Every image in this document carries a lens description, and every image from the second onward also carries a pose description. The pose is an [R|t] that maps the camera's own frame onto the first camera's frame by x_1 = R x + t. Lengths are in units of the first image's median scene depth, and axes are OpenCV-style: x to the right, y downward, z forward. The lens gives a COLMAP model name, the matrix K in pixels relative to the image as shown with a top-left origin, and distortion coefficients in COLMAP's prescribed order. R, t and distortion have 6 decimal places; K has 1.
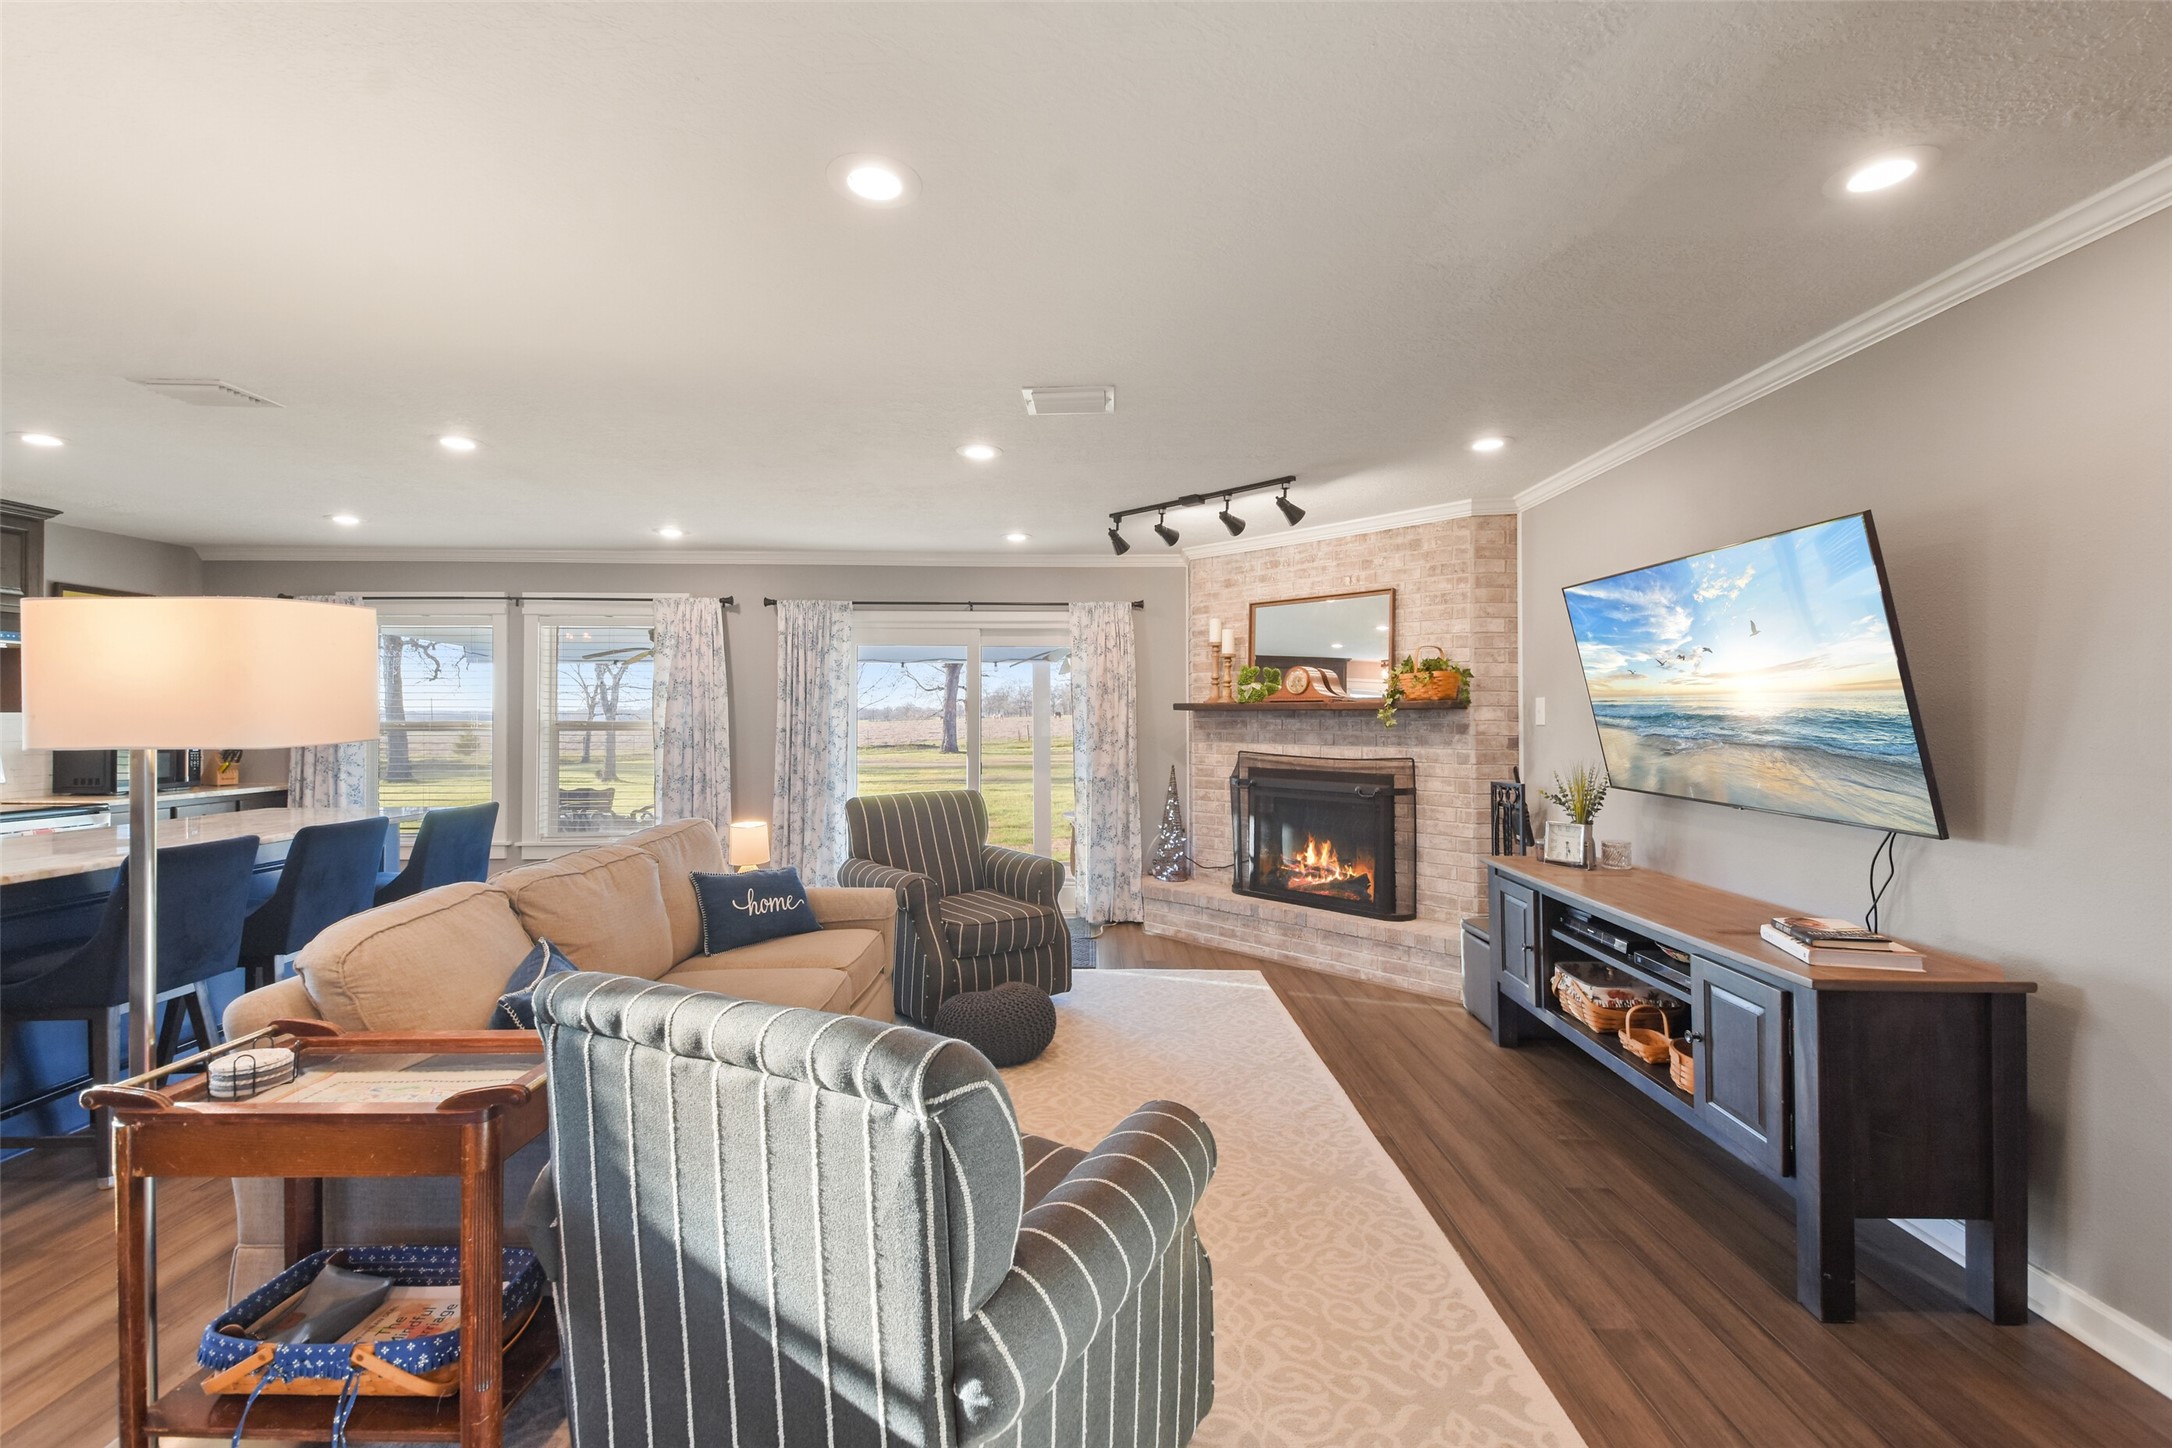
lens RADIAL K [[935.0, 0, 1087.9], [0, 935.0, 708.3], [0, 0, 1]] dist [0.071631, -0.039536]
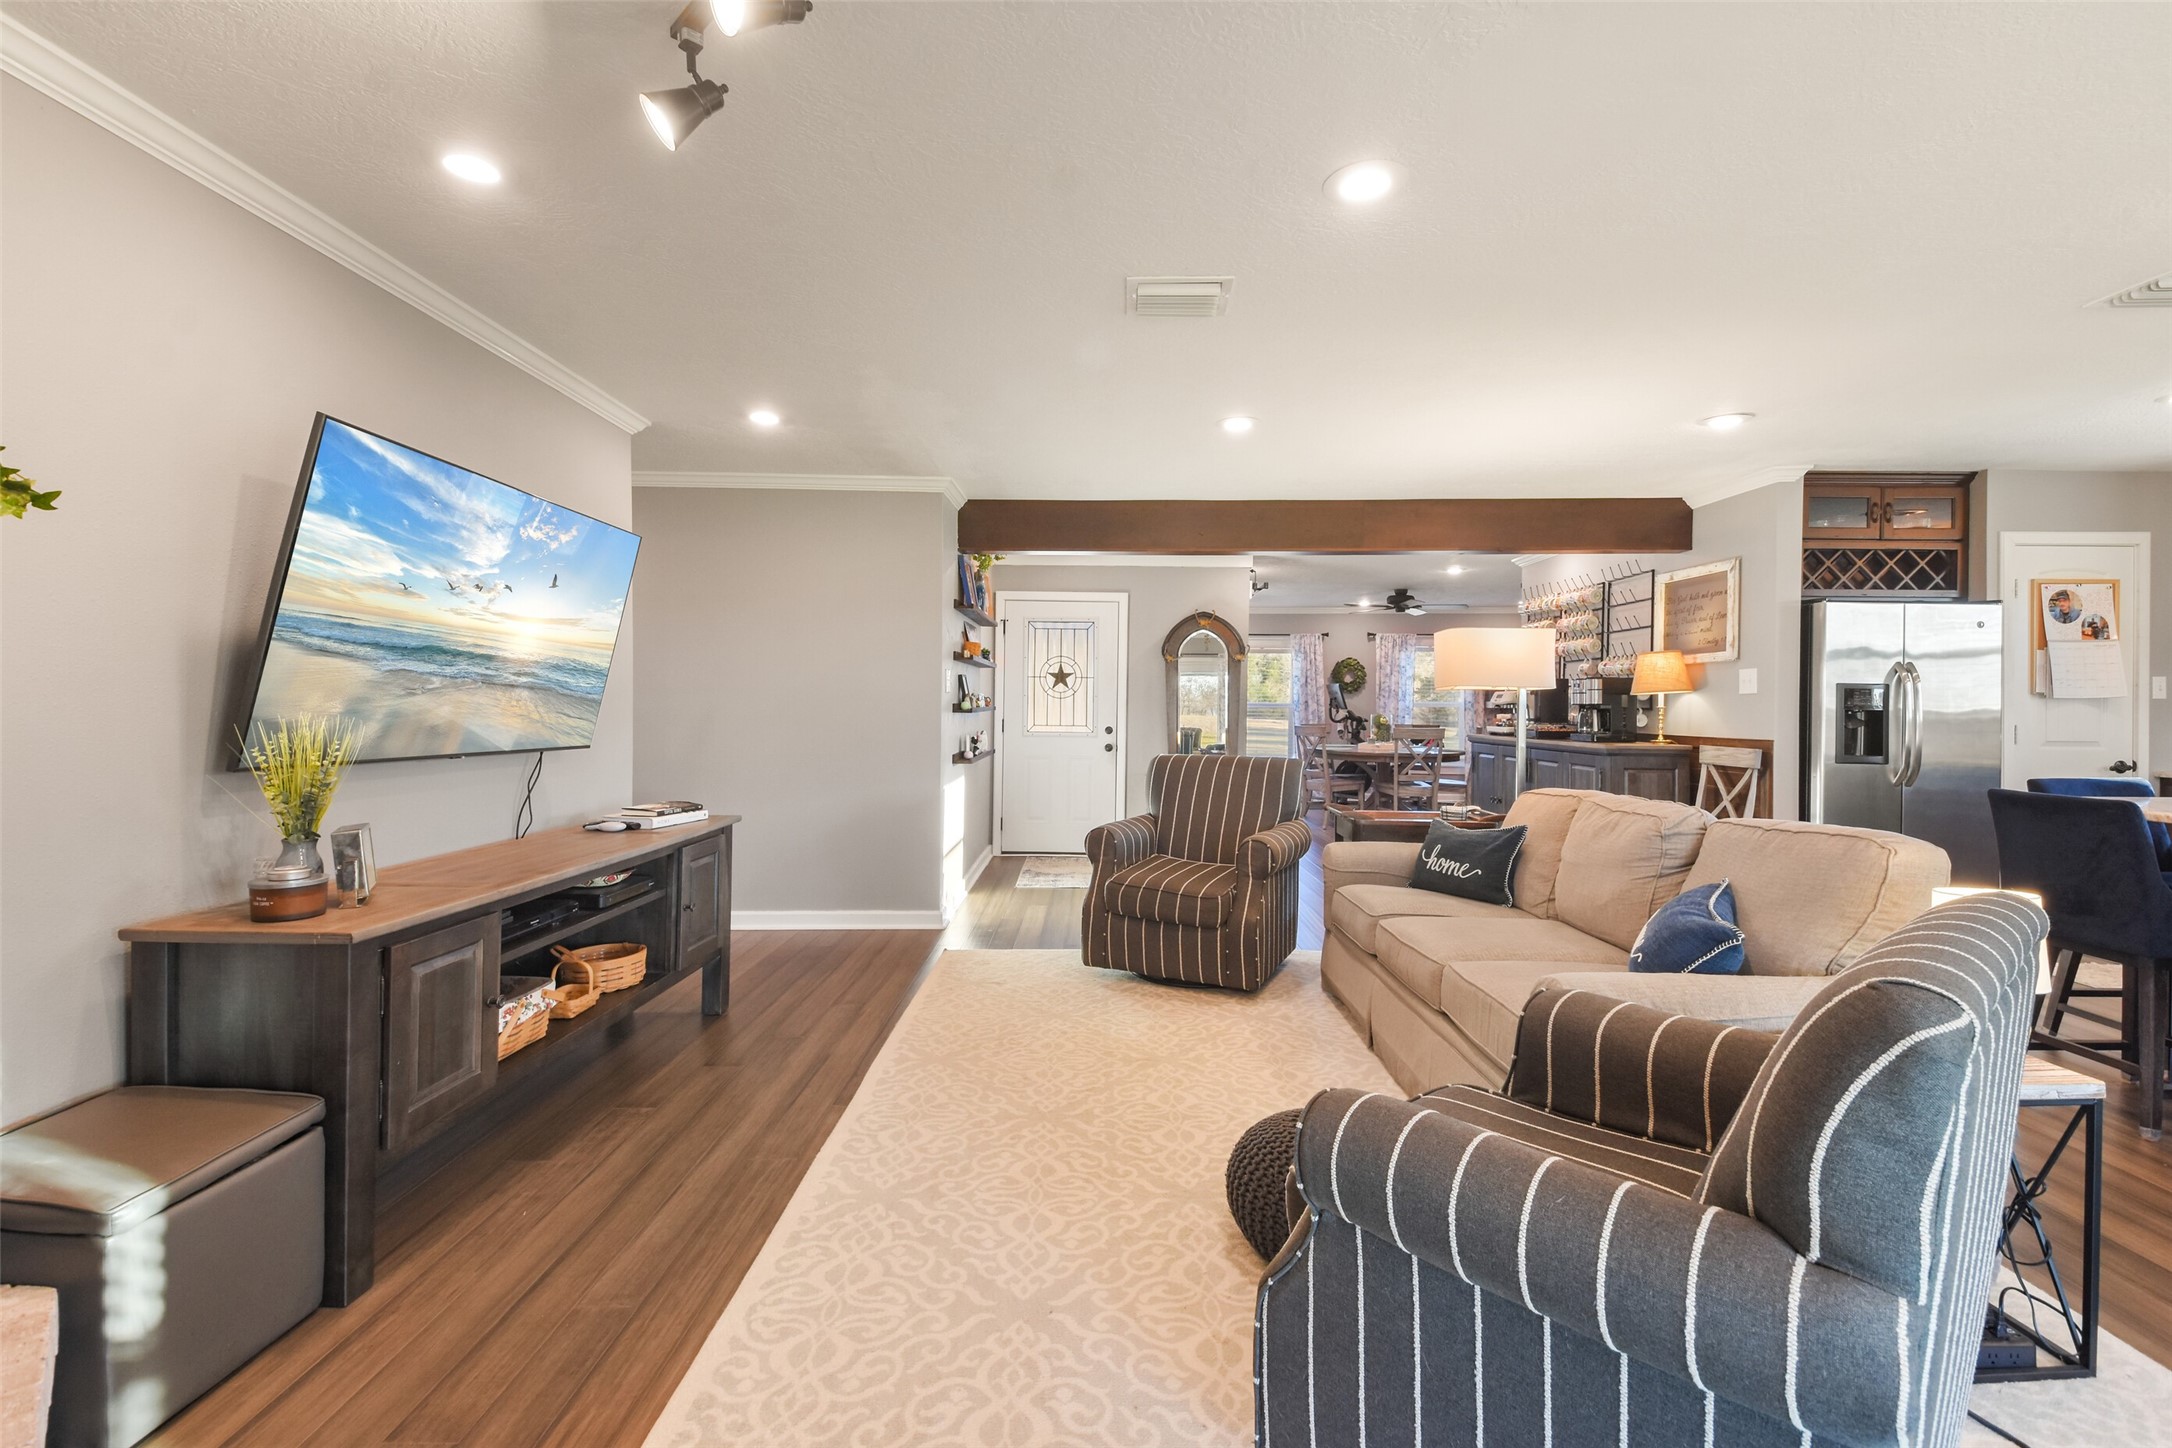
lens RADIAL K [[935.3, 0, 1109.5], [0, 935.3, 714.9], [0, 0, 1]] dist [-0.000707, -0.006621]
pose [[-0.999912, 0.001893, -0.013103, 0.032638], [0.001820, 0.999983, 0.005629, 0.034757], [0.013114, 0.005604, -0.999898, 1.083942]]
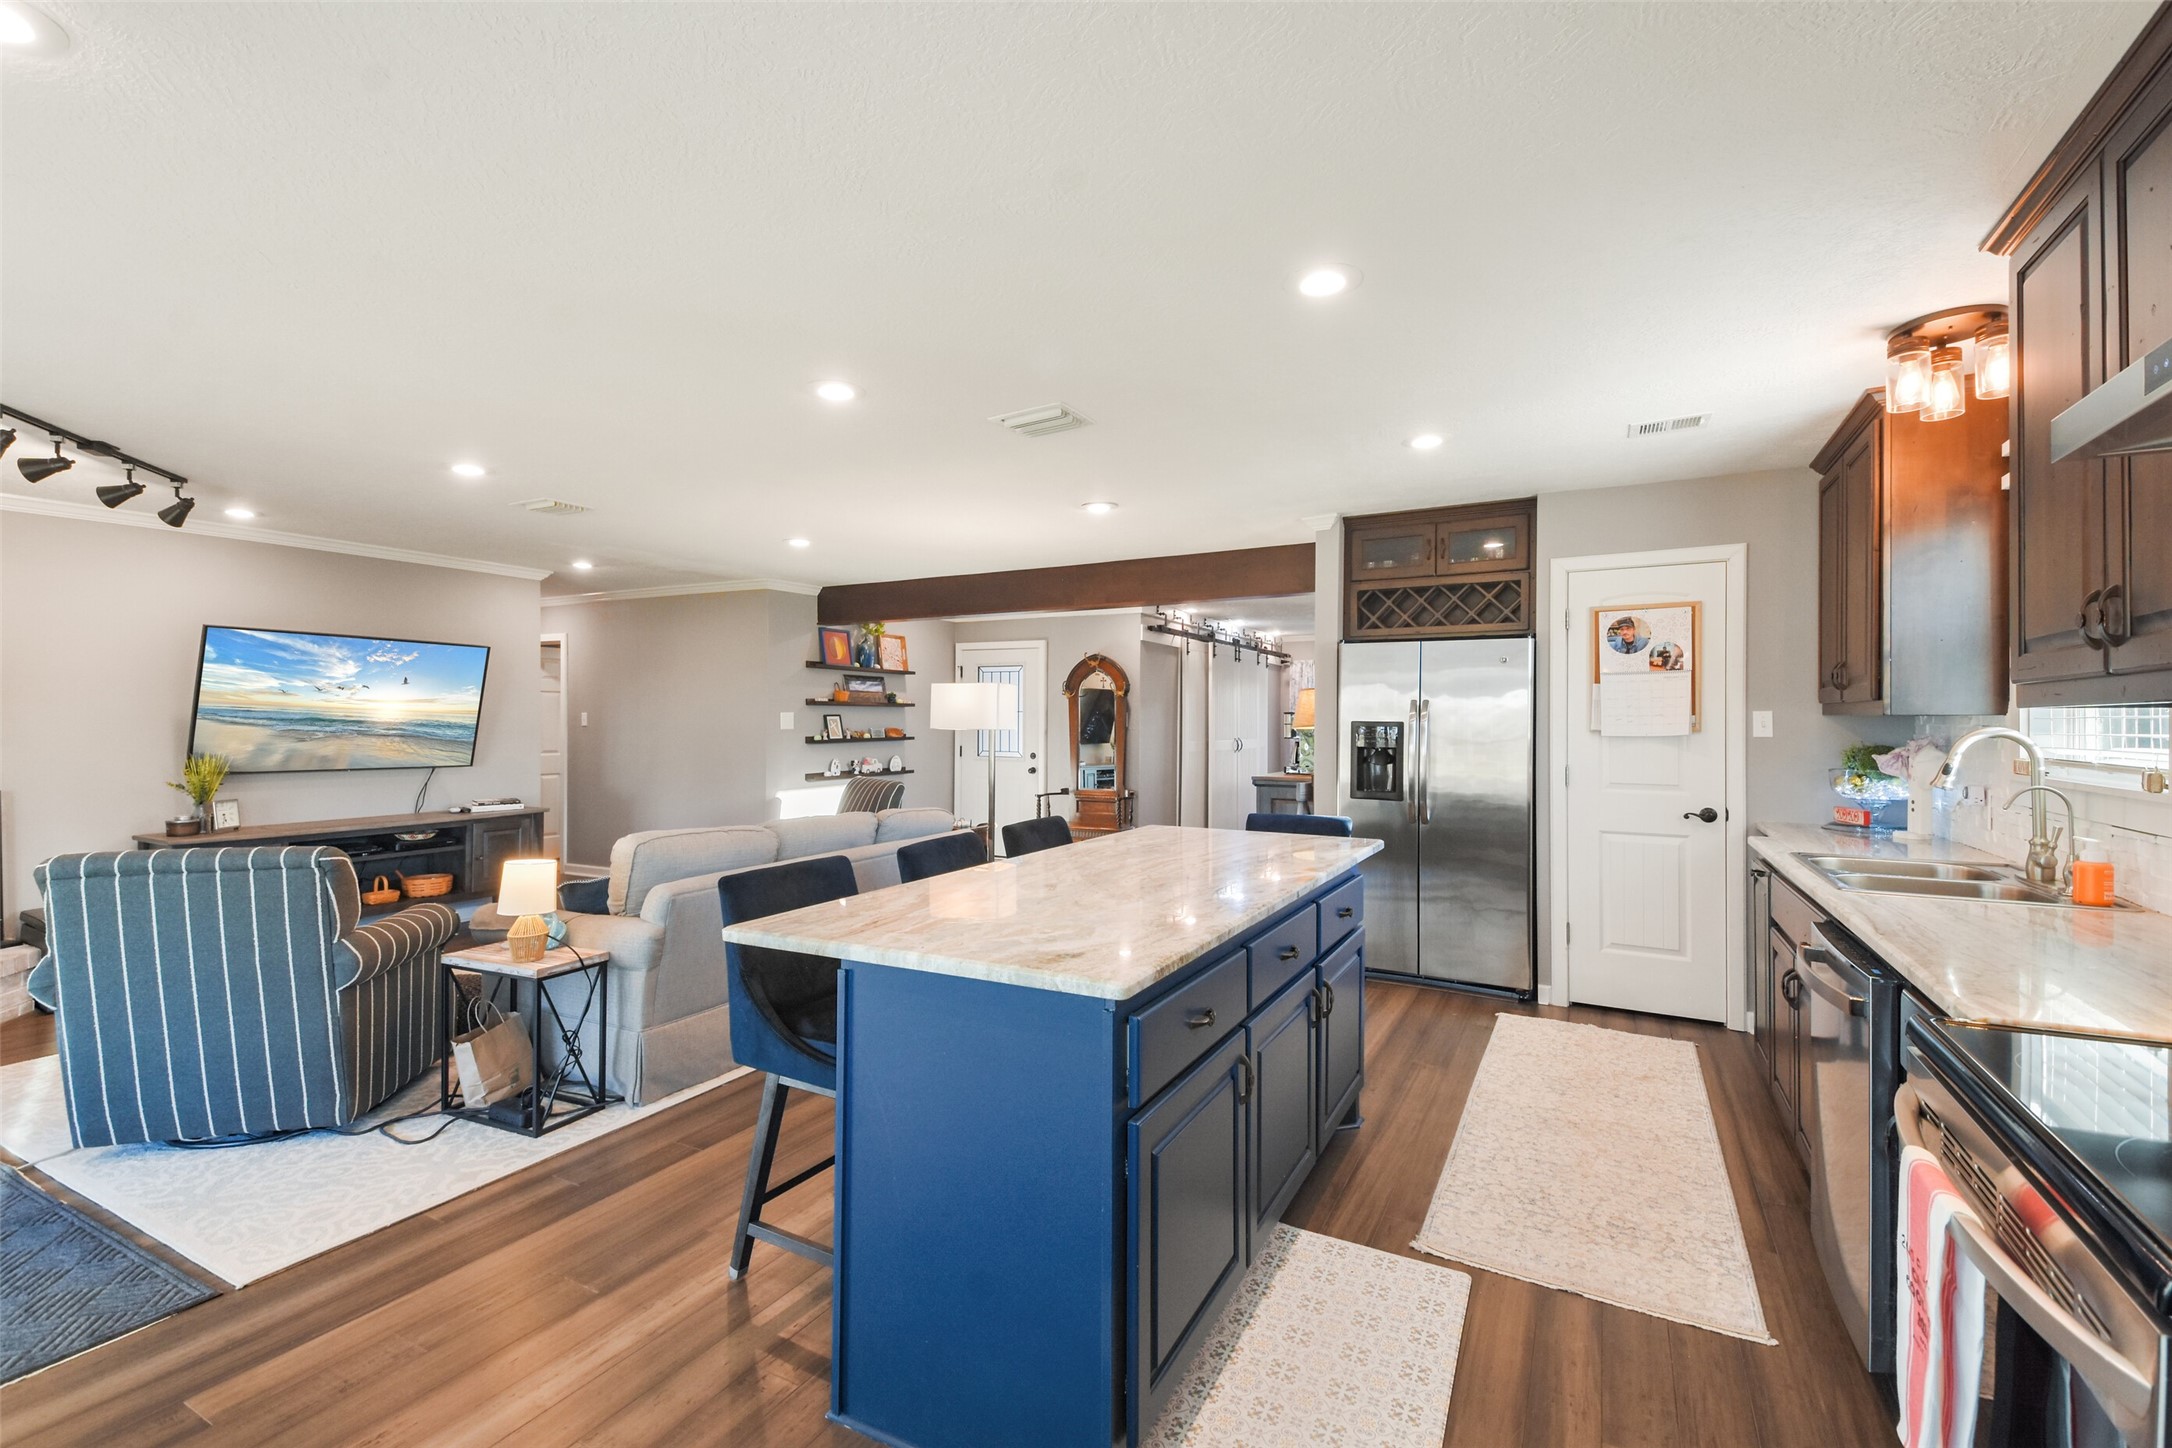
lens RADIAL K [[935.9, 0, 1154.2], [0, 935.9, 716.2], [0, 0, 1]] dist [0.002231, -0.011730]
pose [[-0.903673, 0.008984, 0.428129, -0.868613], [0.004657, 0.999927, -0.011155, 0.015247], [-0.428198, -0.008087, -0.903649, 1.118173]]
